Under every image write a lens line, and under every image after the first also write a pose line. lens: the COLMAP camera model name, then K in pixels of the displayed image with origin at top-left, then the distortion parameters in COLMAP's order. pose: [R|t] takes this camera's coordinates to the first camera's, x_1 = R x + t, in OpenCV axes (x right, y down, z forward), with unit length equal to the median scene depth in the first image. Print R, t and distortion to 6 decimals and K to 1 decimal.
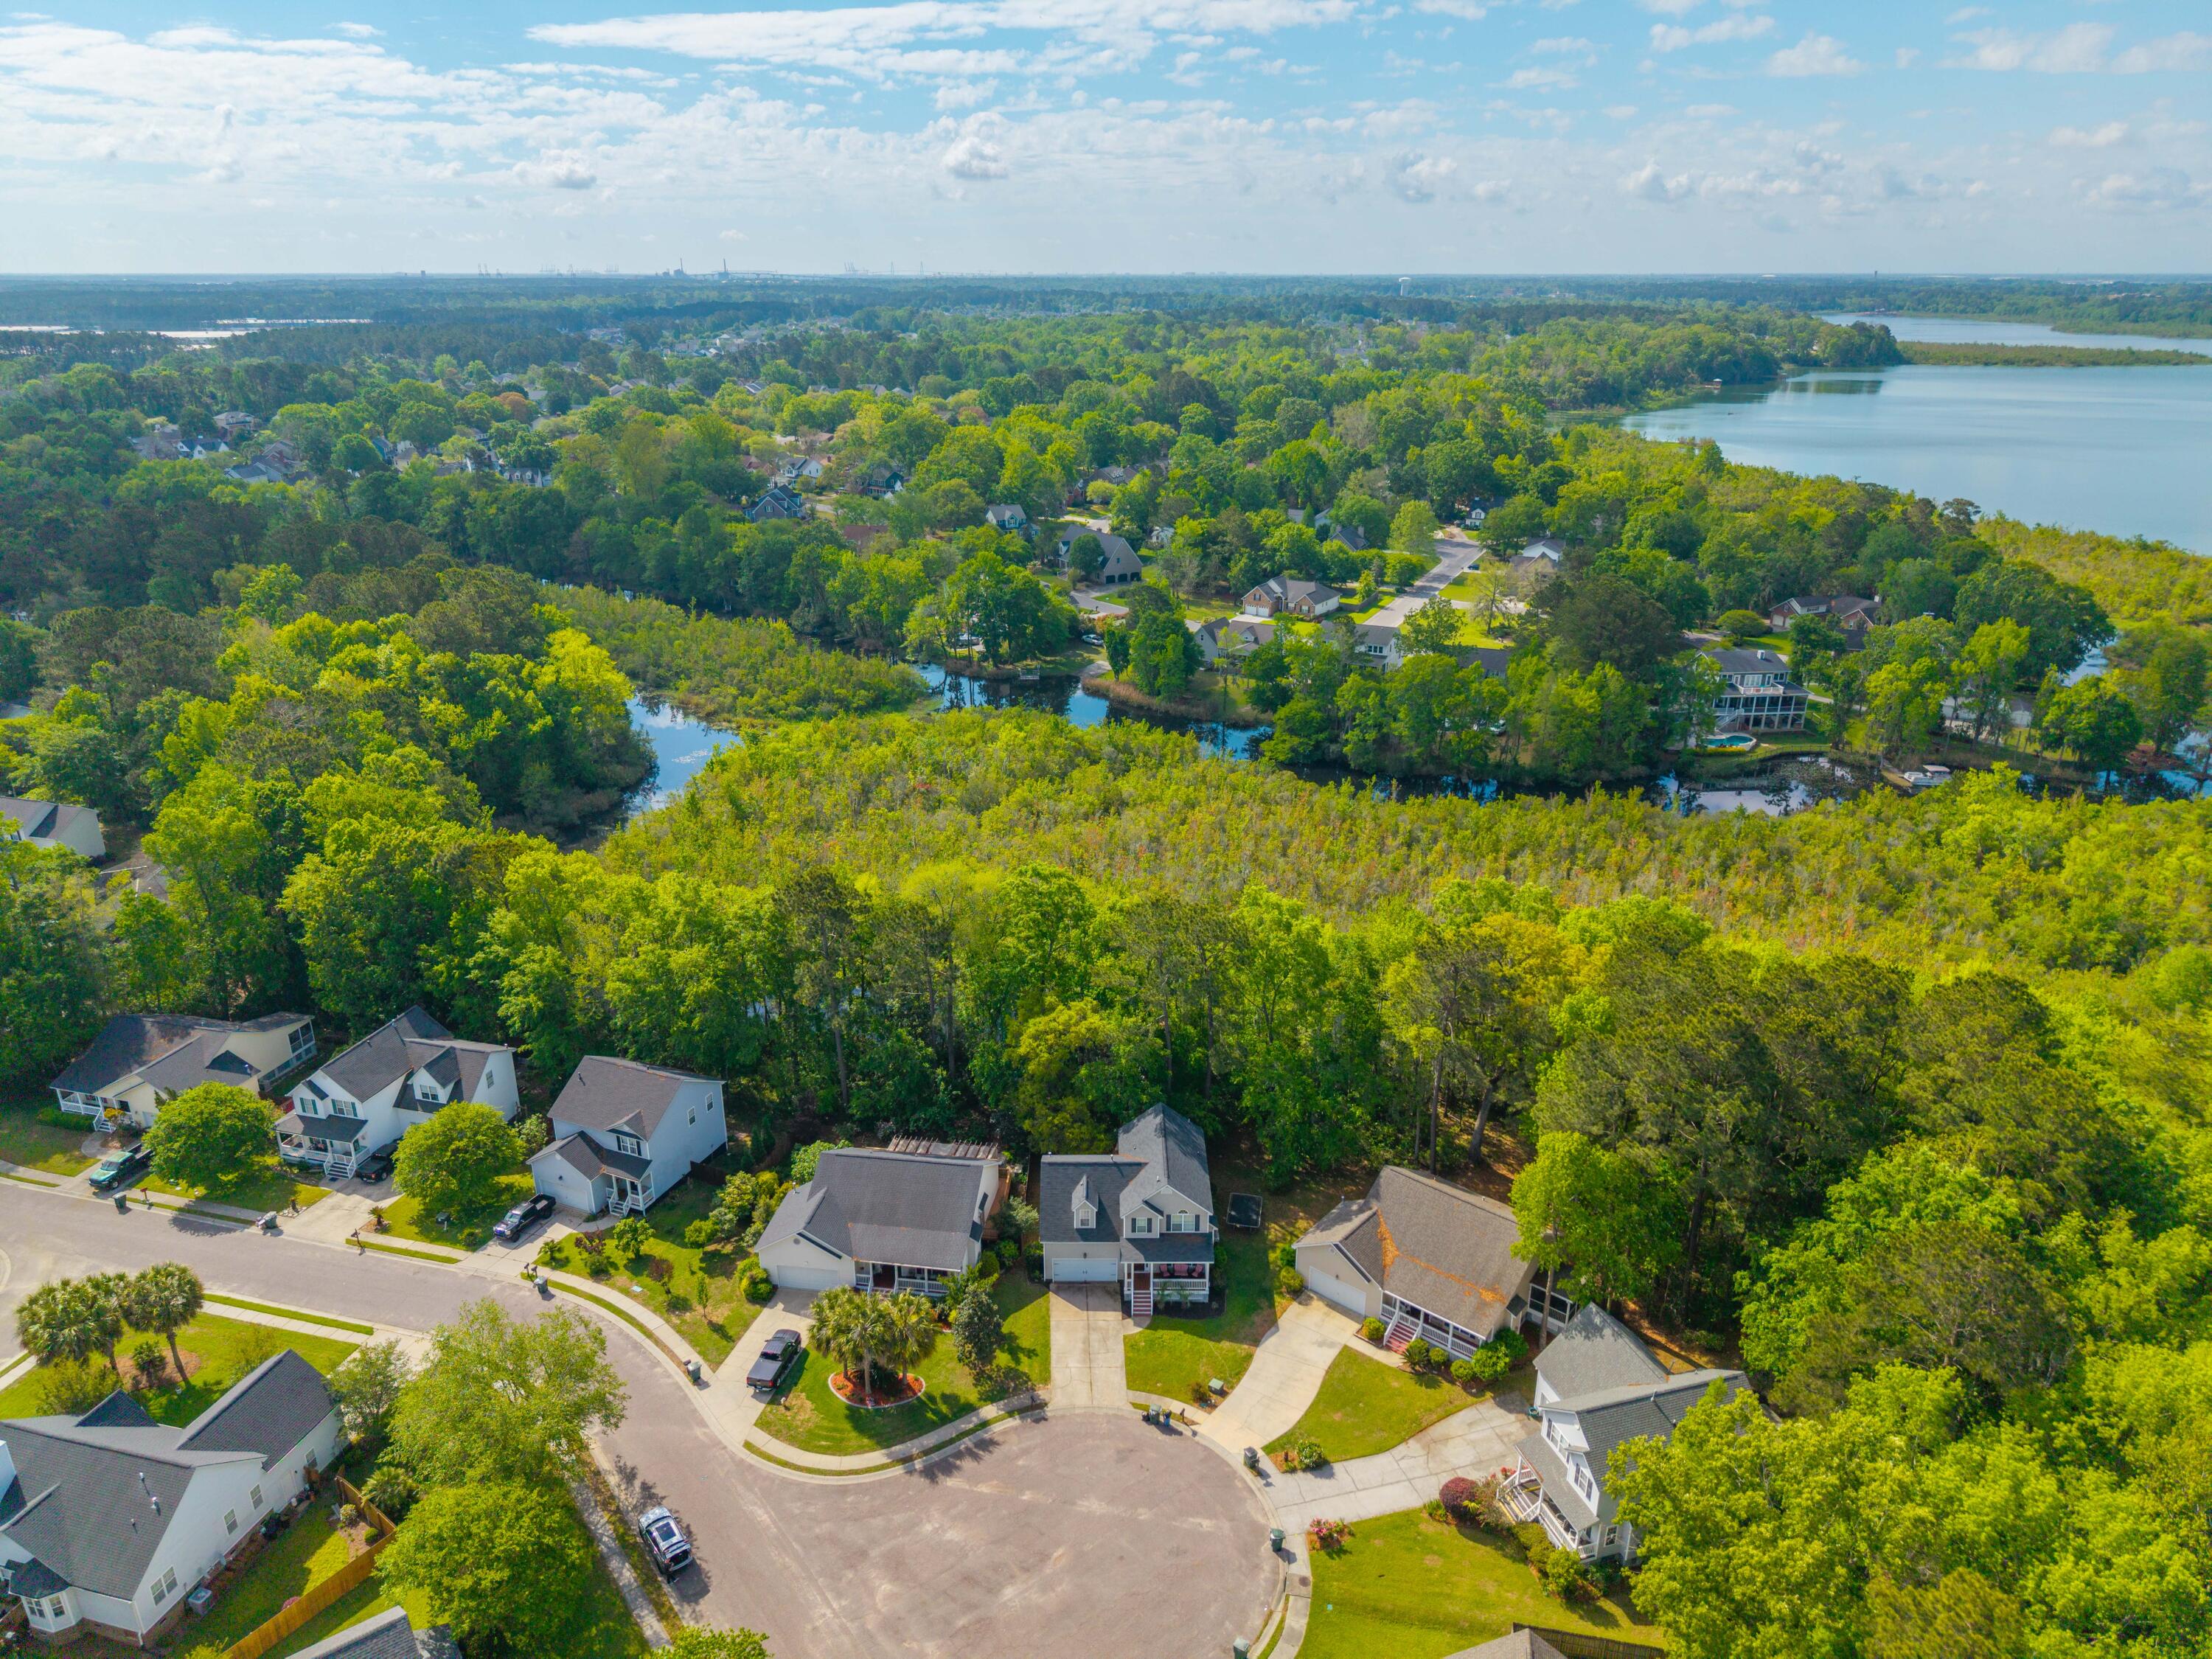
lens RADIAL K [[1491.3, 0, 1106.0], [0, 1491.3, 829.5], [0, 0, 1]] dist [0.027521, -0.025591]
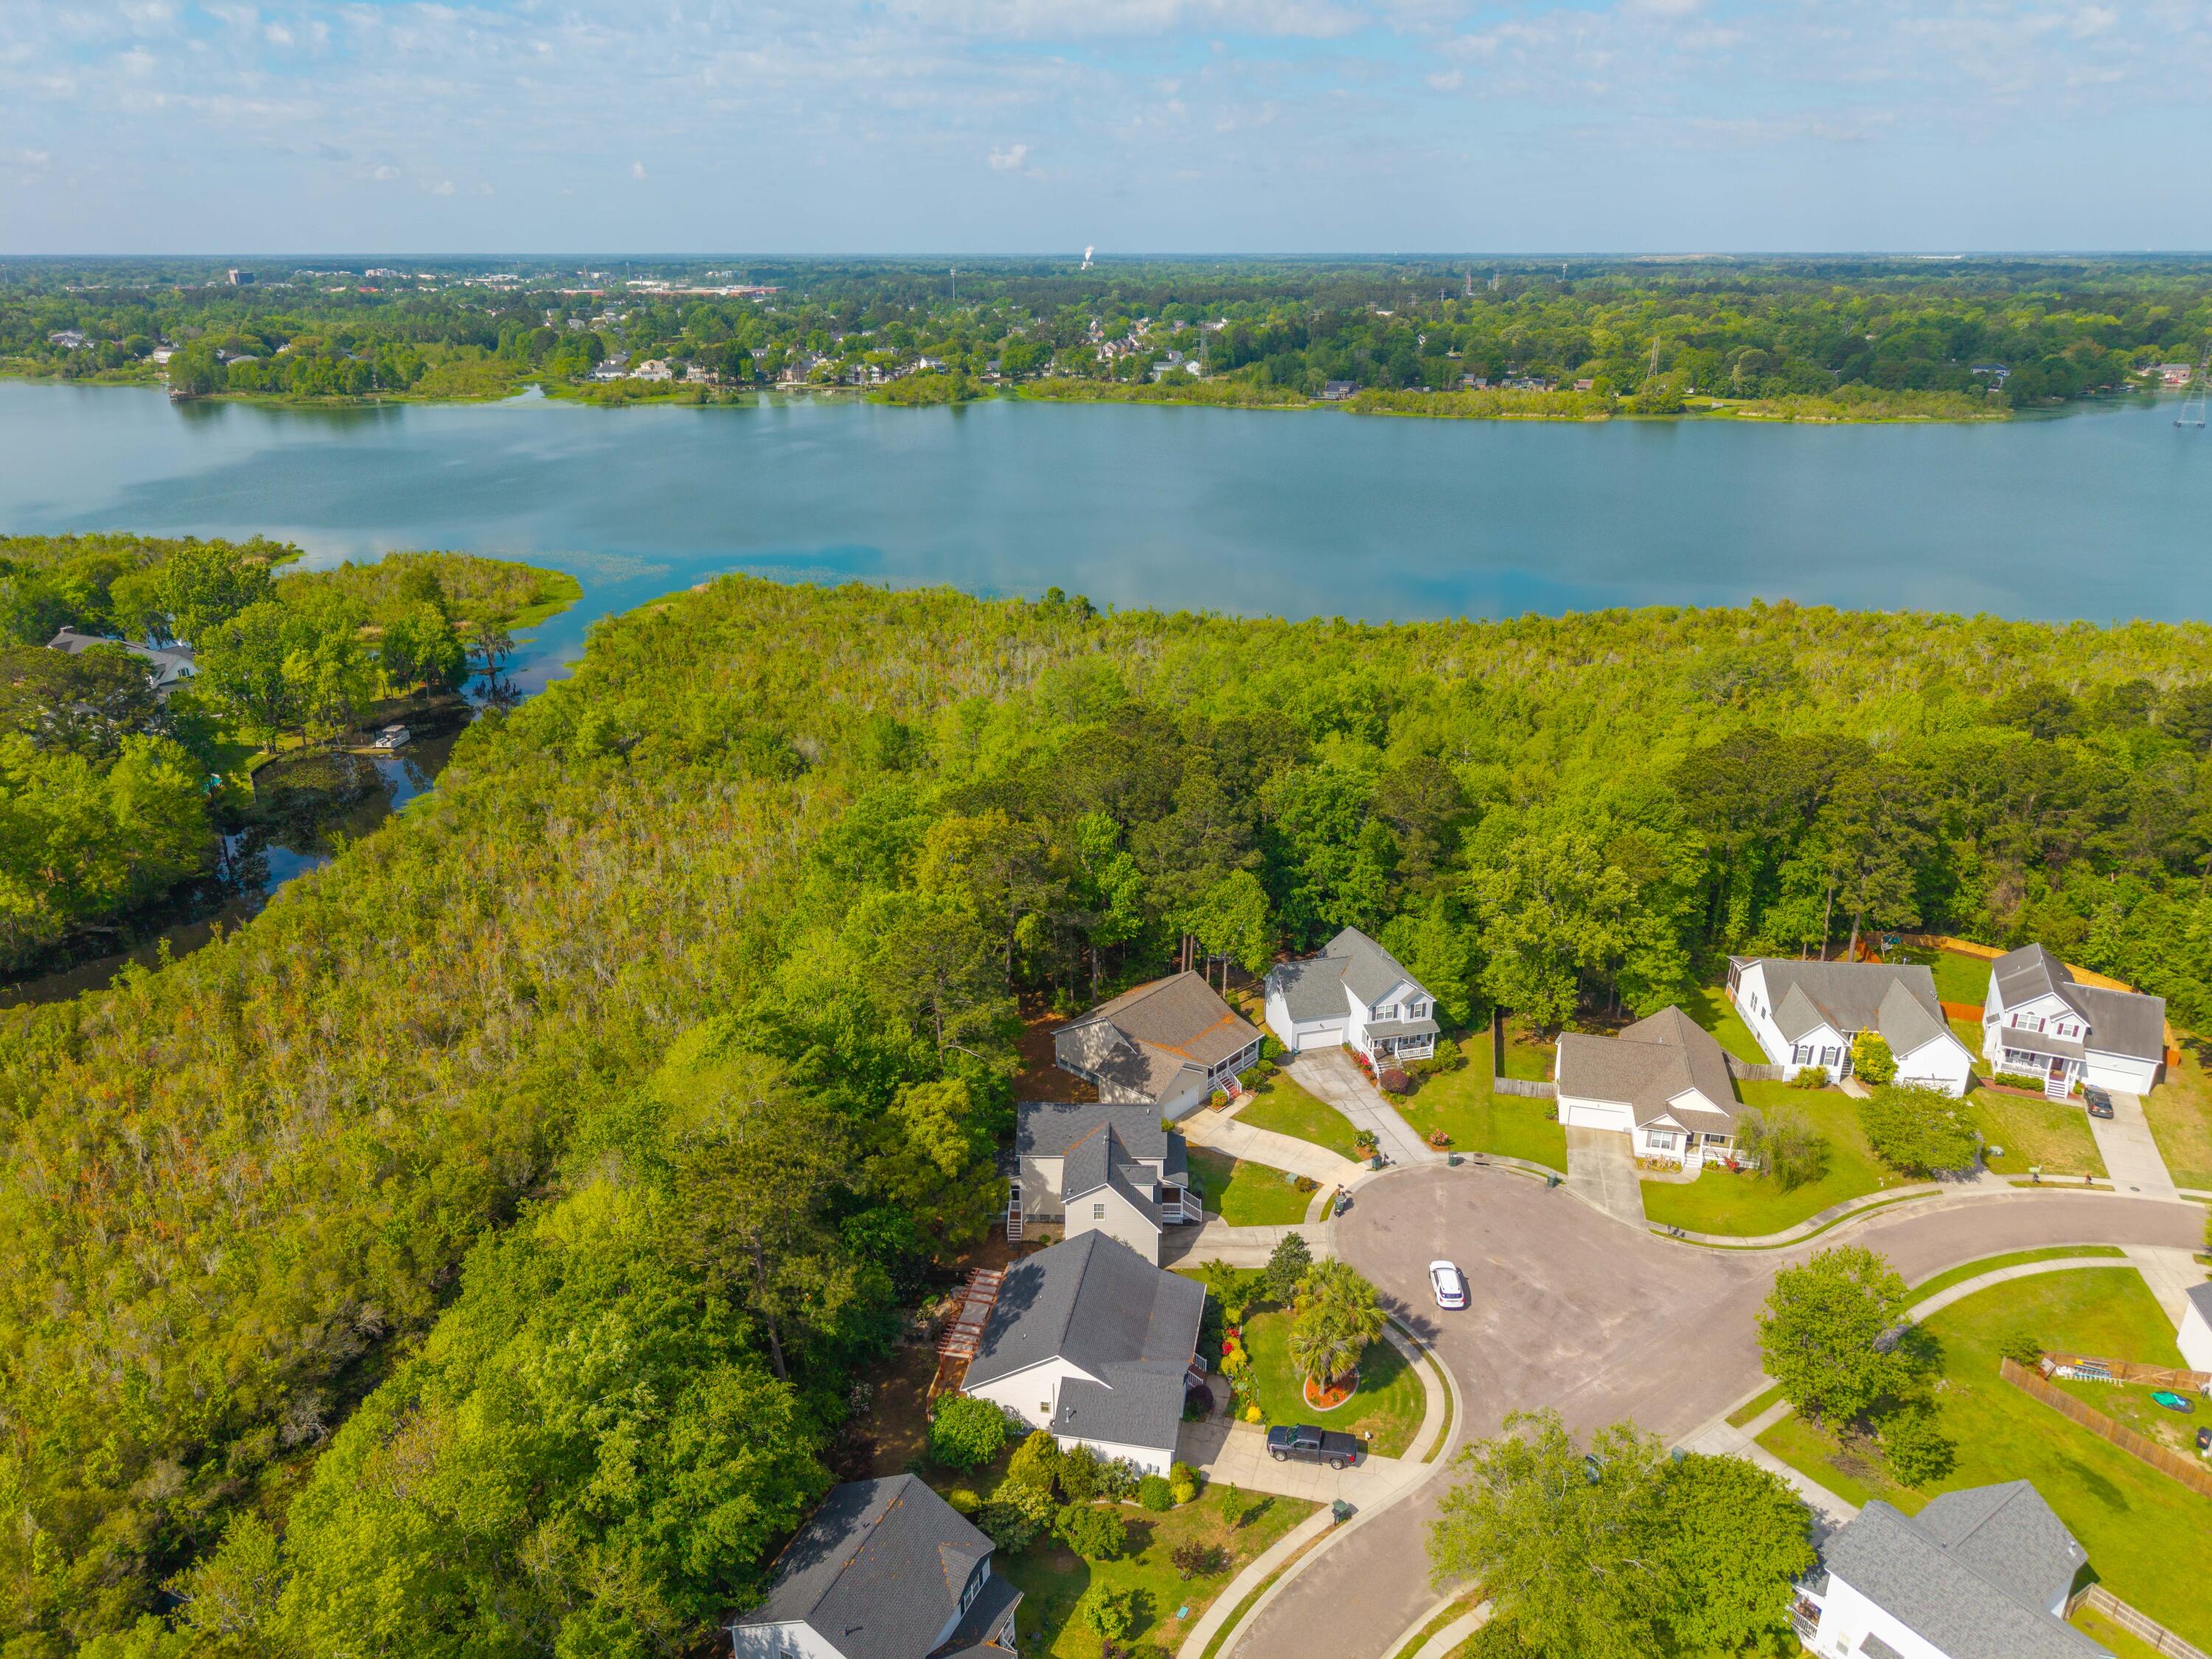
lens RADIAL K [[1491.3, 0, 1106.0], [0, 1491.3, 829.5], [0, 0, 1]] dist [0.027521, -0.025591]
pose [[0.029007, -0.364841, 0.930618, -0.895301], [0.354470, 0.874258, 0.331697, -0.309212], [-0.934617, 0.320255, 0.154685, 0.813757]]
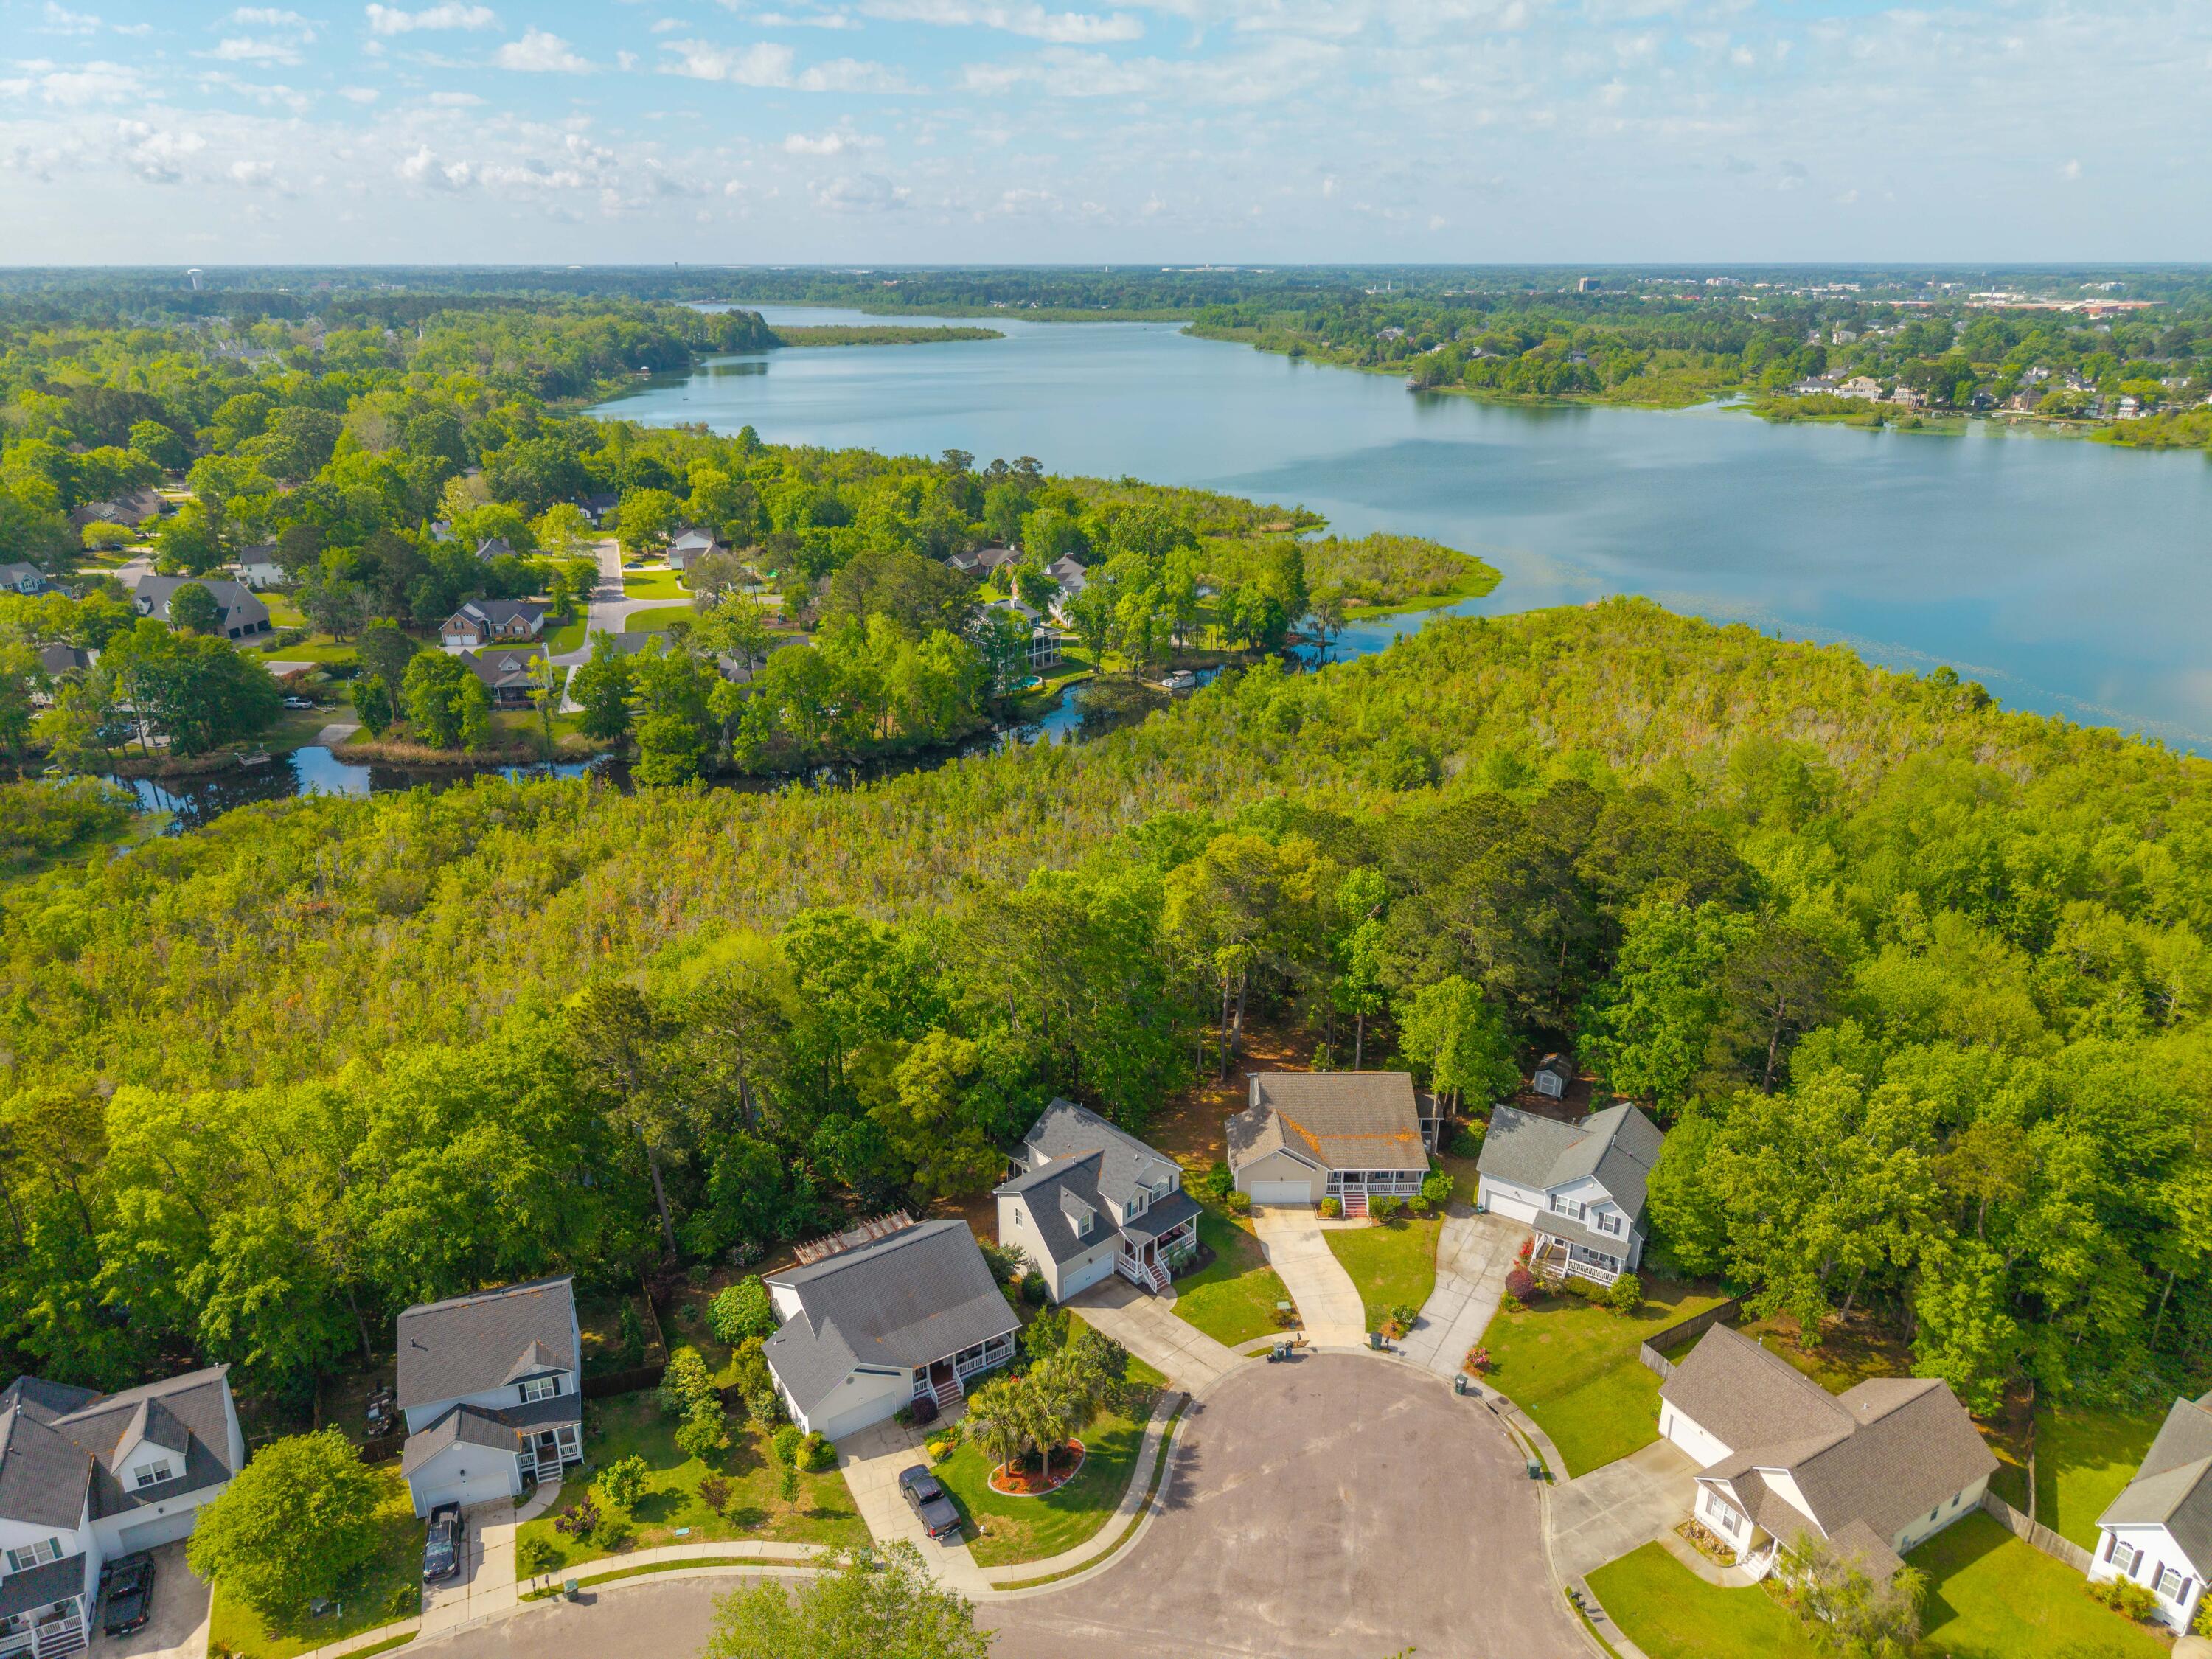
lens RADIAL K [[1491.3, 0, 1106.0], [0, 1491.3, 829.5], [0, 0, 1]] dist [0.027521, -0.025591]
pose [[0.749205, -0.238586, 0.617874, -0.564620], [0.235226, 0.967901, 0.088521, -0.077814], [-0.619161, 0.079020, 0.781278, 0.205337]]
